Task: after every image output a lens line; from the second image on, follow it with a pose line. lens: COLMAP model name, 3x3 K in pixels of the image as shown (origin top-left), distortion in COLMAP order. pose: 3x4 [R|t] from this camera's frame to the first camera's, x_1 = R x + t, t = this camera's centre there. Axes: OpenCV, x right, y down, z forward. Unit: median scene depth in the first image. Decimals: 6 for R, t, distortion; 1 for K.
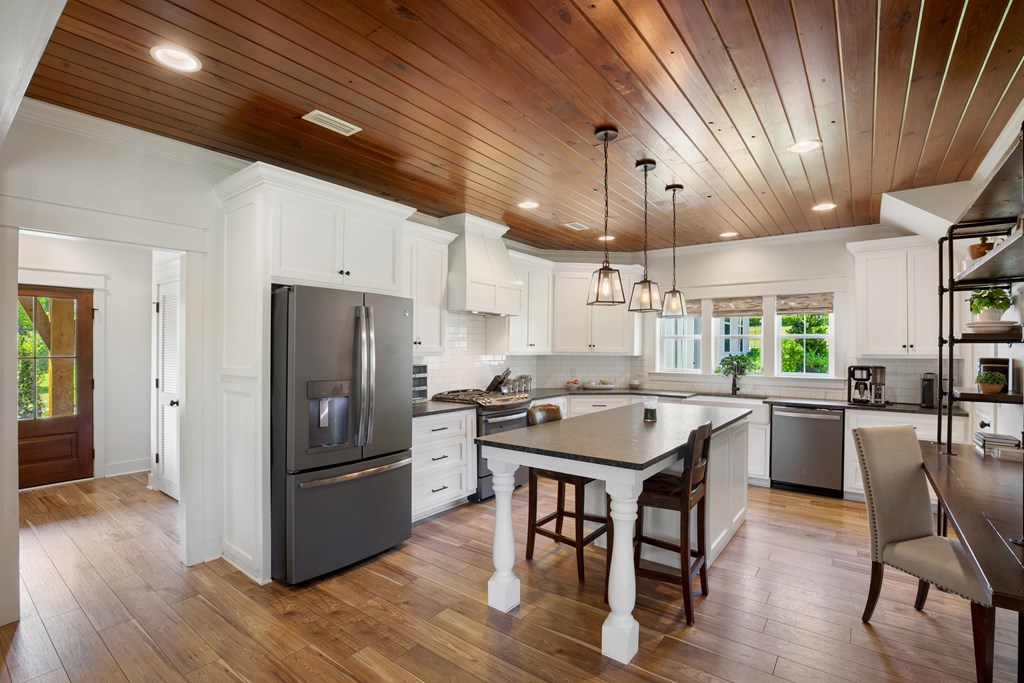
lens RADIAL K [[471.7, 0, 513.5], [0, 471.7, 347.4], [0, 0, 1]] dist [-0.037306, 0.008182]
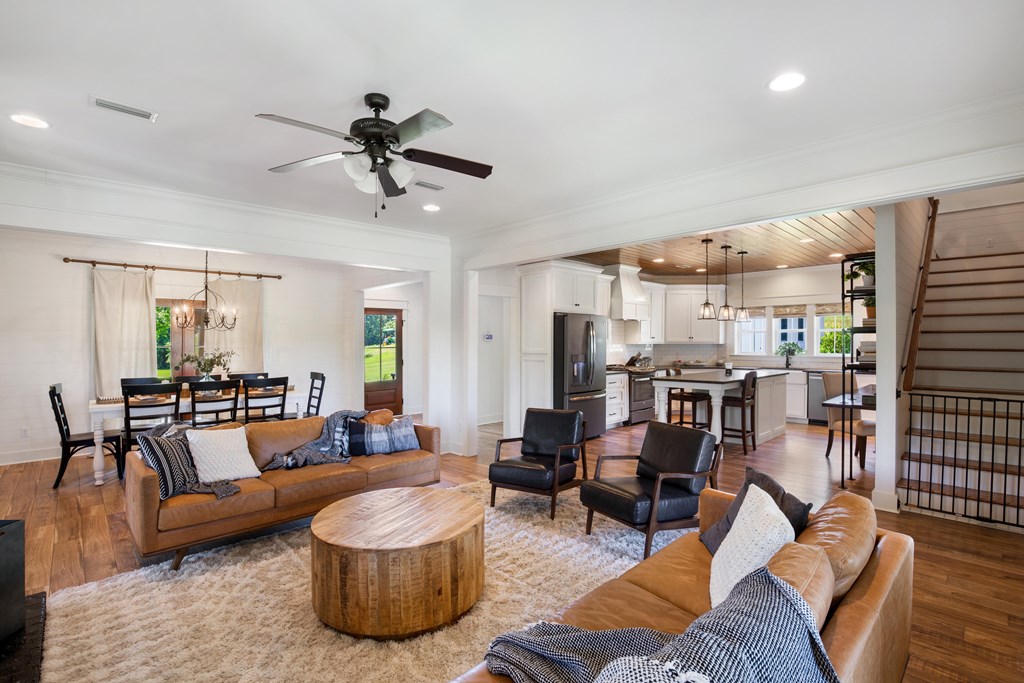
lens RADIAL K [[478.8, 0, 509.1], [0, 478.8, 353.8], [0, 0, 1]] dist [-0.034188, 0.008372]
pose [[0.986726, -0.007061, -0.162242, -0.224241], [0.011648, 0.999558, 0.027337, -0.000394], [0.161977, -0.028864, 0.986372, -0.851276]]
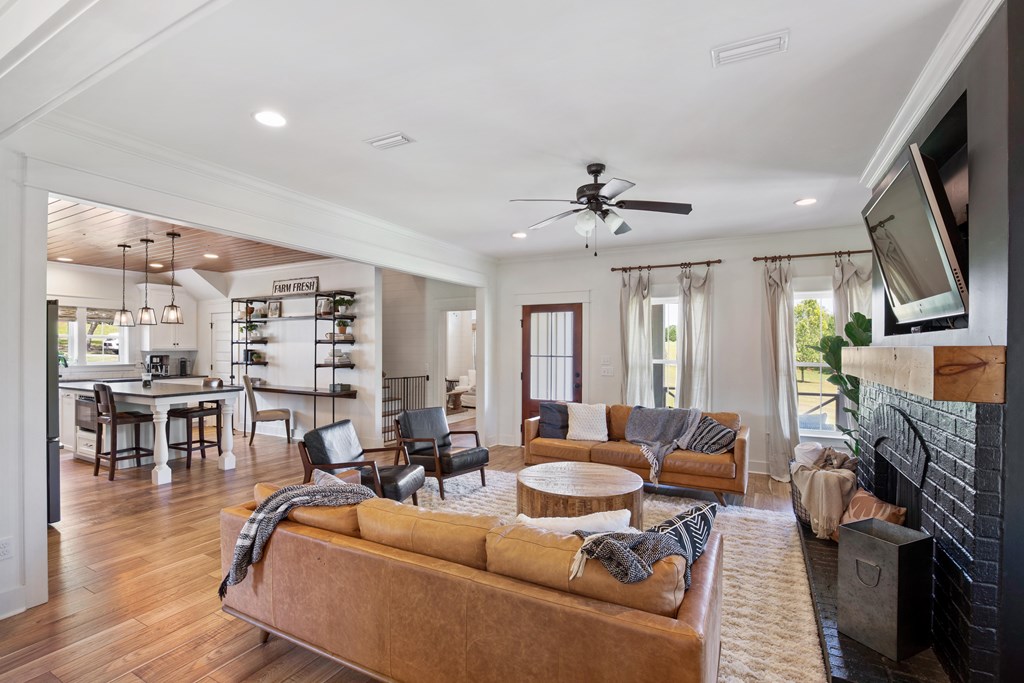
lens RADIAL K [[471.7, 0, 513.5], [0, 471.7, 347.4], [0, 0, 1]] dist [-0.037306, 0.008182]
pose [[-0.155641, -0.002998, 0.987809, -1.196381], [-0.006764, 0.999975, 0.001969, -0.002851], [-0.987791, -0.006375, -0.155657, -0.071987]]
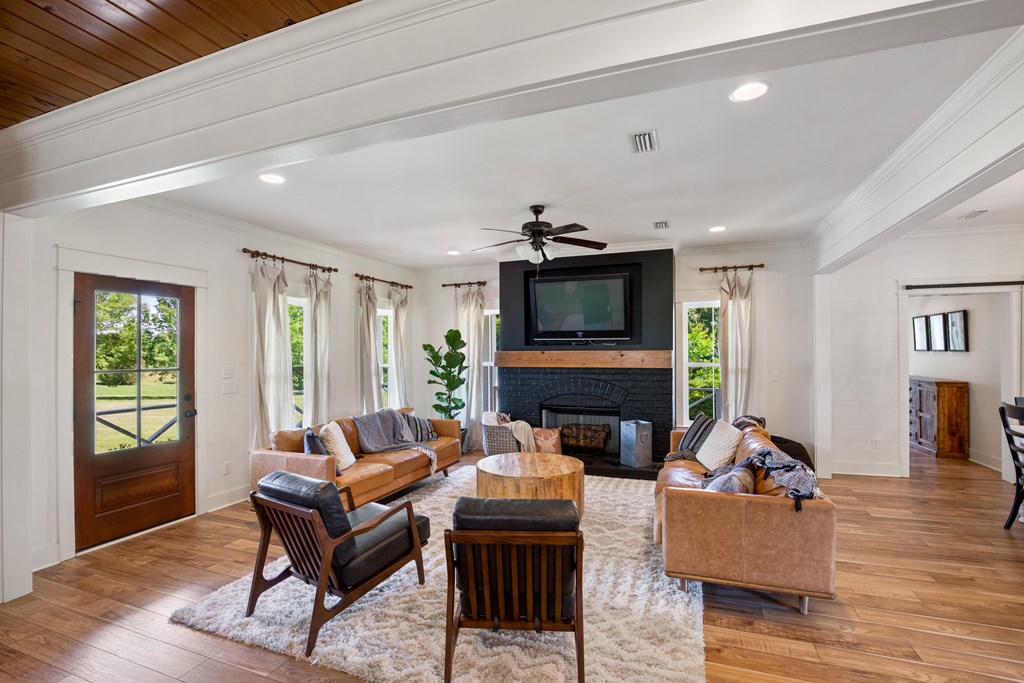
lens RADIAL K [[464.3, 0, 512.0], [0, 464.3, 341.5], [0, 0, 1]] dist [-0.027854, 0.007826]
pose [[-0.960199, -0.006007, -0.279253, -0.162723], [-0.000860, 0.999828, -0.018550, -0.011268], [0.279316, -0.017571, -0.960038, 0.560533]]
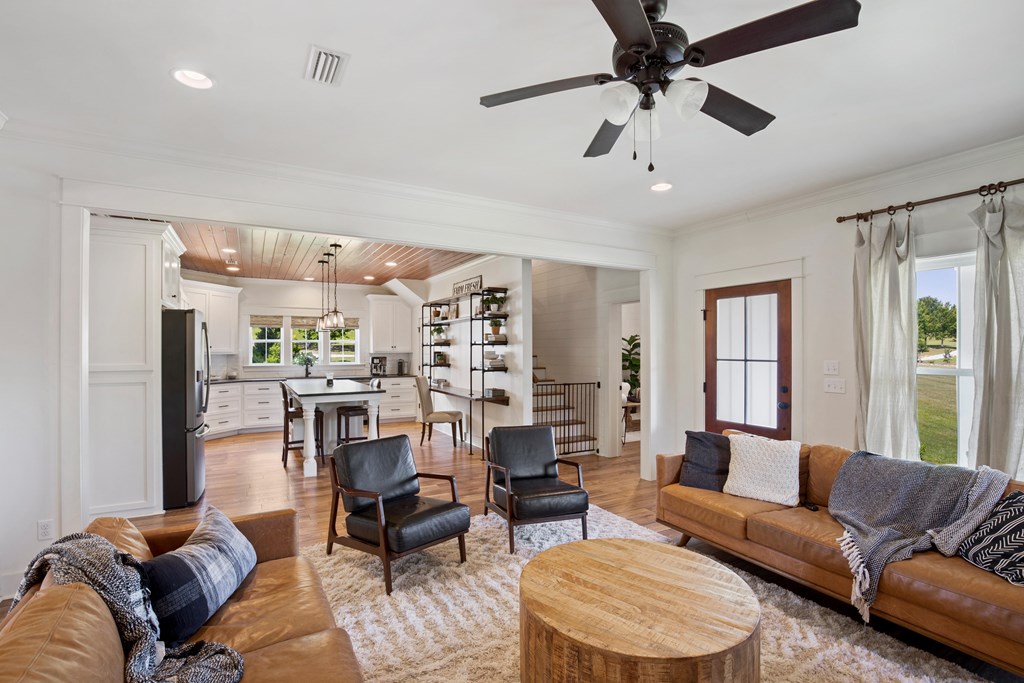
lens RADIAL K [[471.7, 0, 513.5], [0, 471.7, 347.4], [0, 0, 1]] dist [-0.037306, 0.008182]
pose [[0.403387, -0.000692, 0.915029, -0.877930], [0.000779, 1.000000, 0.000412, -0.001771], [-0.915029, 0.000547, 0.403387, -0.370740]]
